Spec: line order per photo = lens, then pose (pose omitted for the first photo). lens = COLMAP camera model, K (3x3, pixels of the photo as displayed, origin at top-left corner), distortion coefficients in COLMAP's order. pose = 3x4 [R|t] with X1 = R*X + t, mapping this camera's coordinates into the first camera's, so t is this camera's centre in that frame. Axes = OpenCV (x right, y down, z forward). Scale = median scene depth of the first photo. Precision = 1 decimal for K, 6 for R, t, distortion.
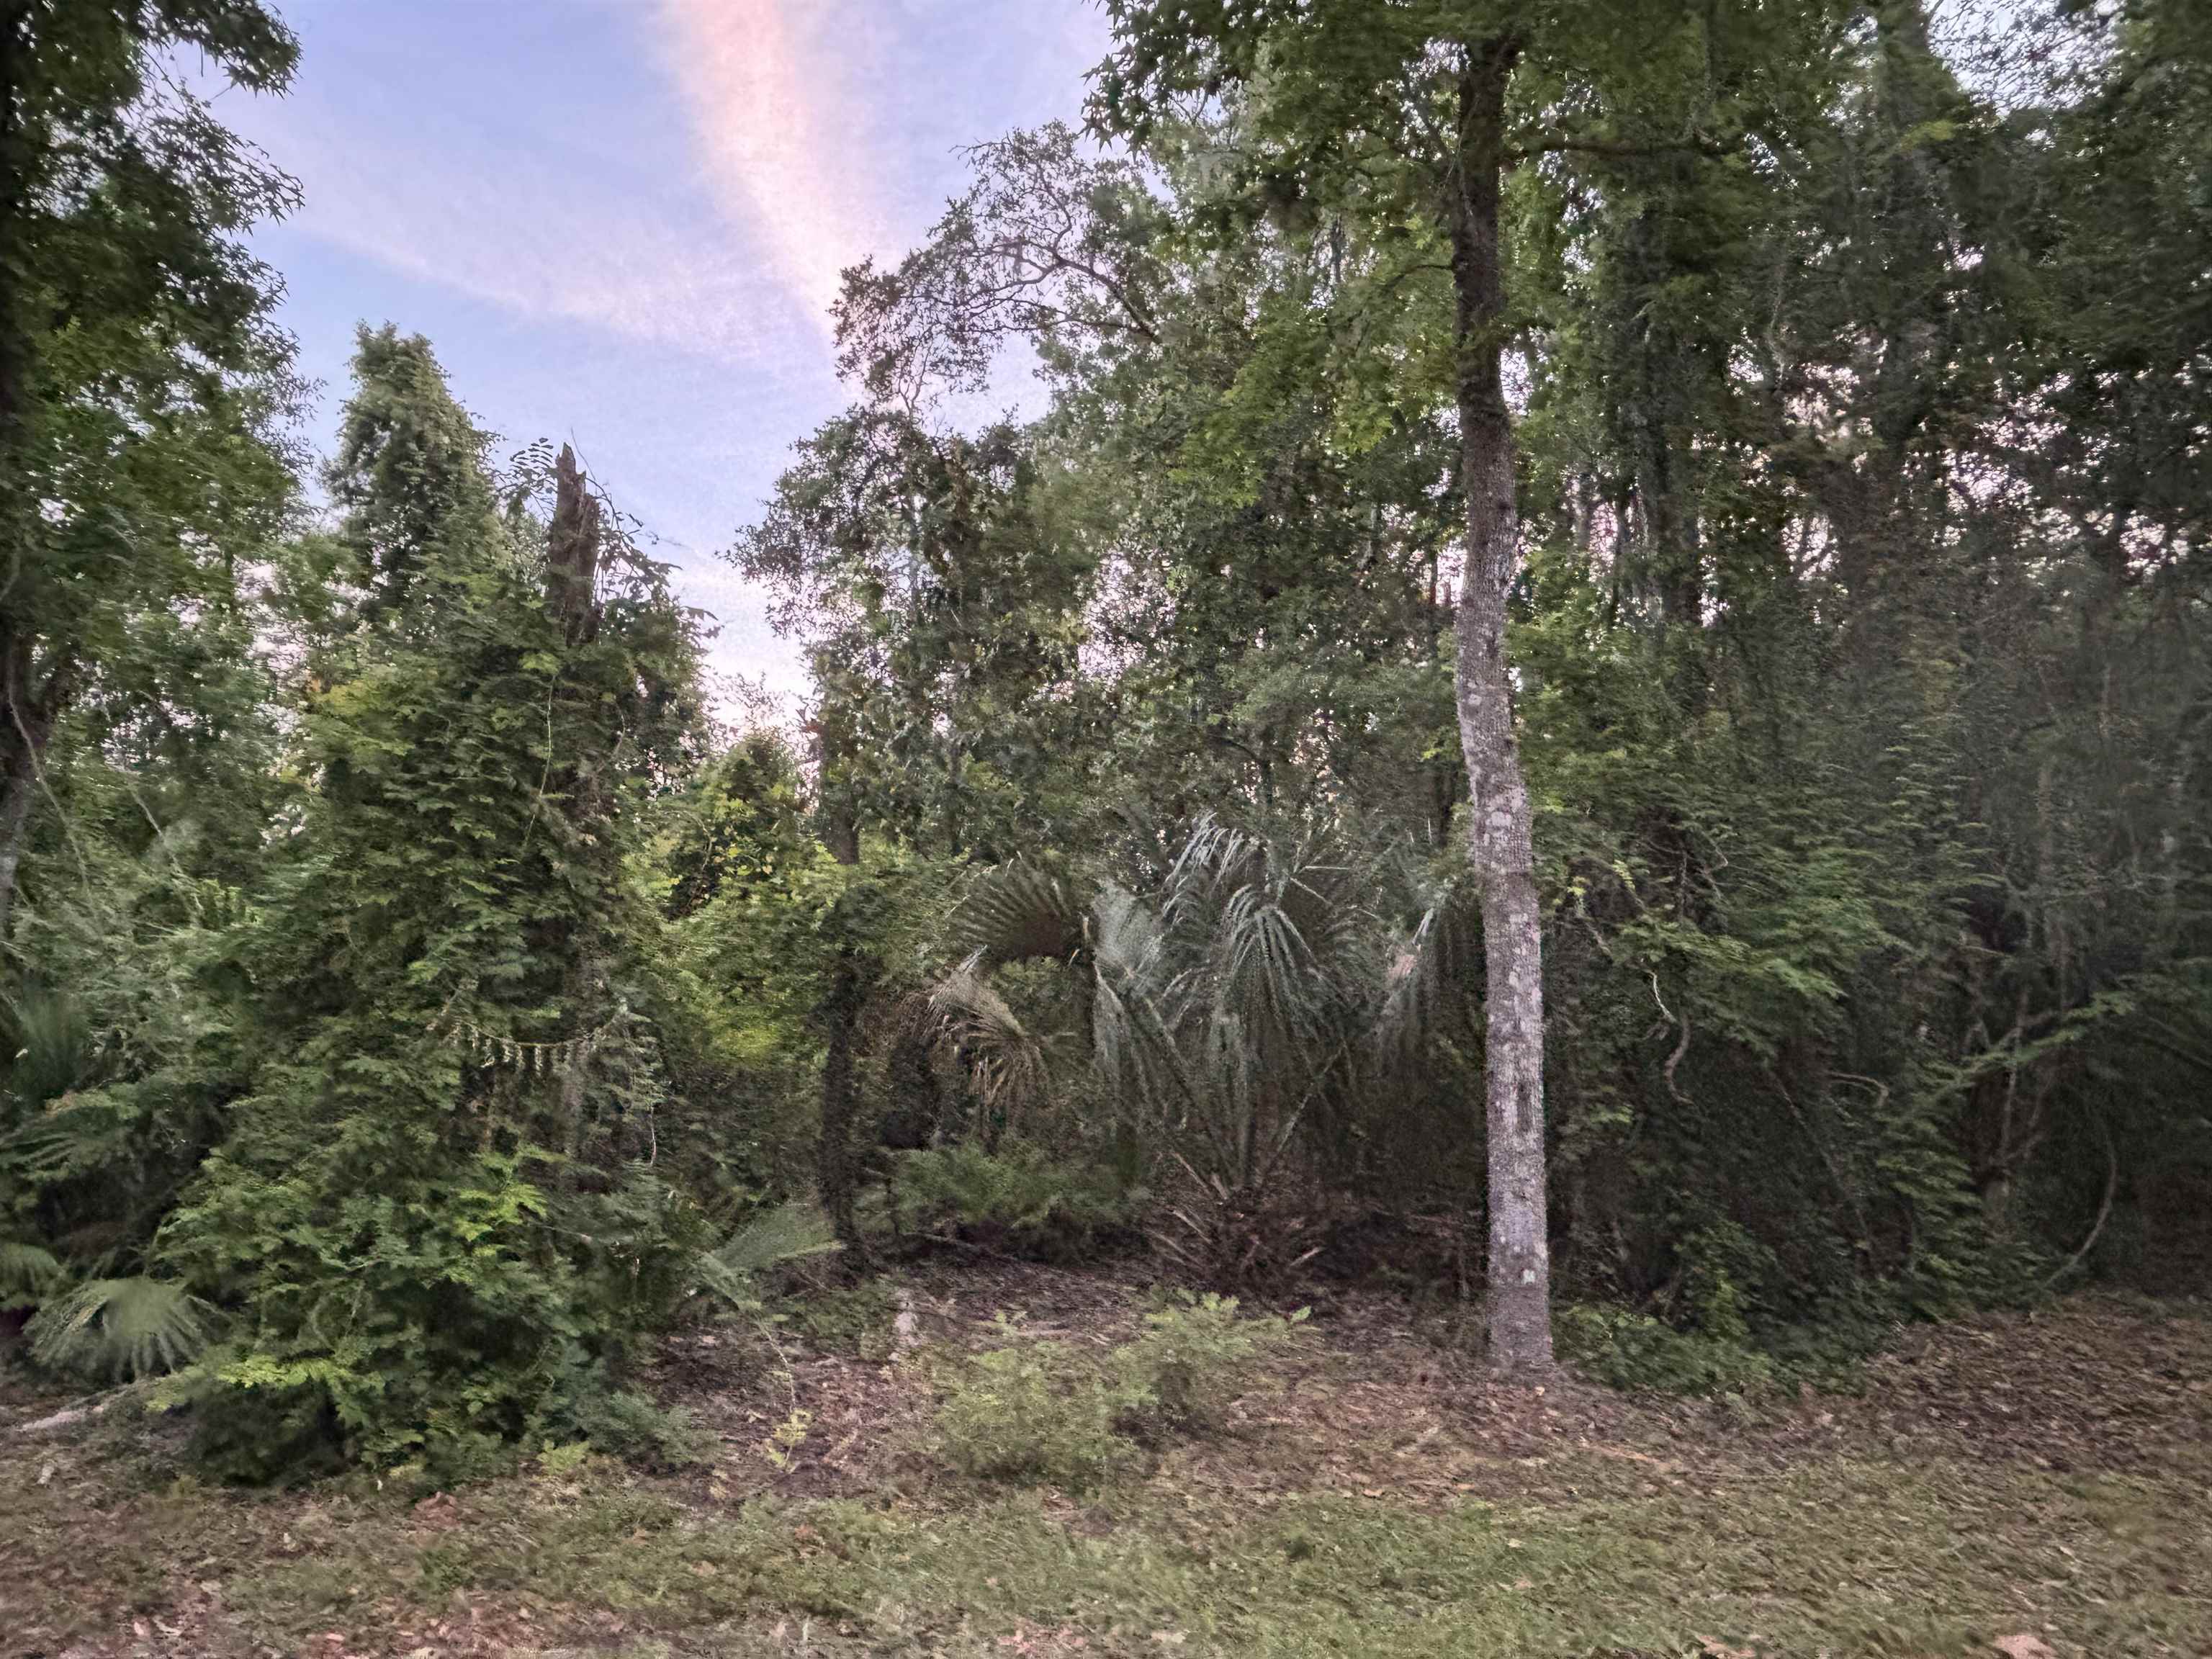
lens RADIAL K [[1426.8, 0, 1154.4], [0, 1426.8, 827.9], [0, 0, 1]] dist [0.056600, -0.064991]
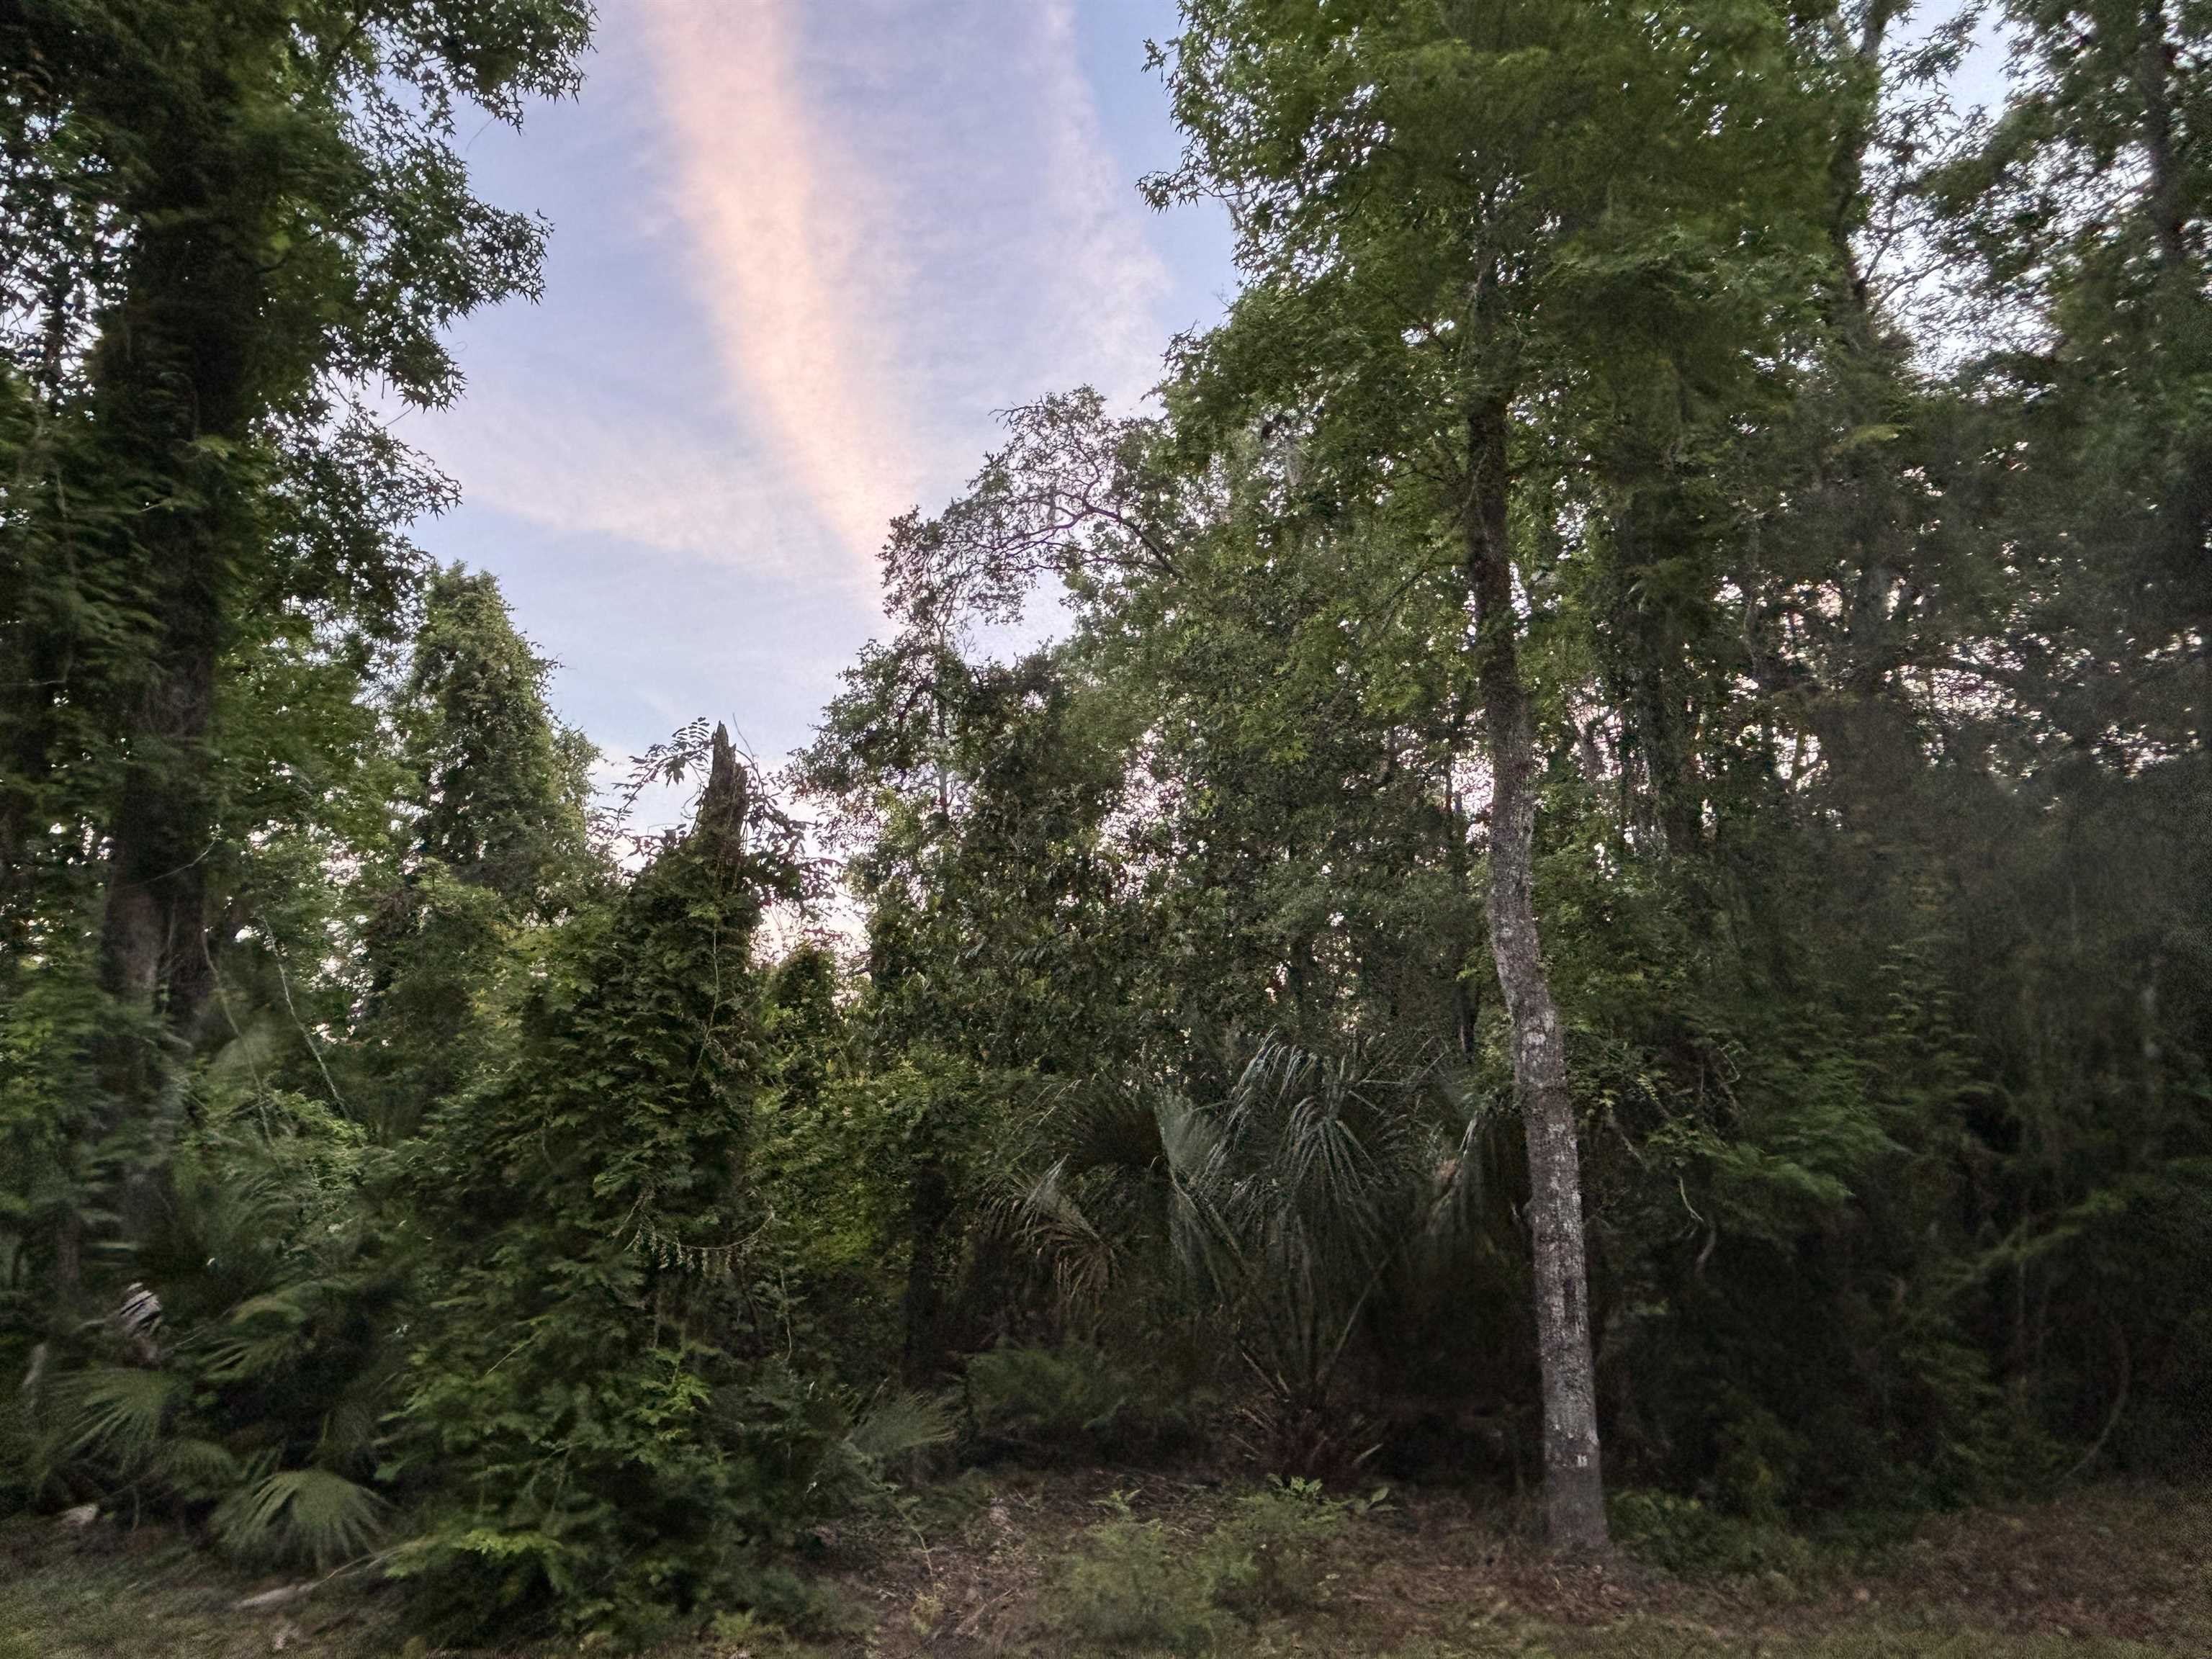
lens RADIAL K [[1416.6, 0, 1135.8], [0, 1416.6, 831.8], [0, 0, 1]] dist [0.056611, -0.064946]
pose [[0.999753, -0.011895, -0.018780, -0.045875], [0.009275, 0.990947, -0.133930, -0.017823], [0.020203, 0.133722, 0.990813, -0.129525]]
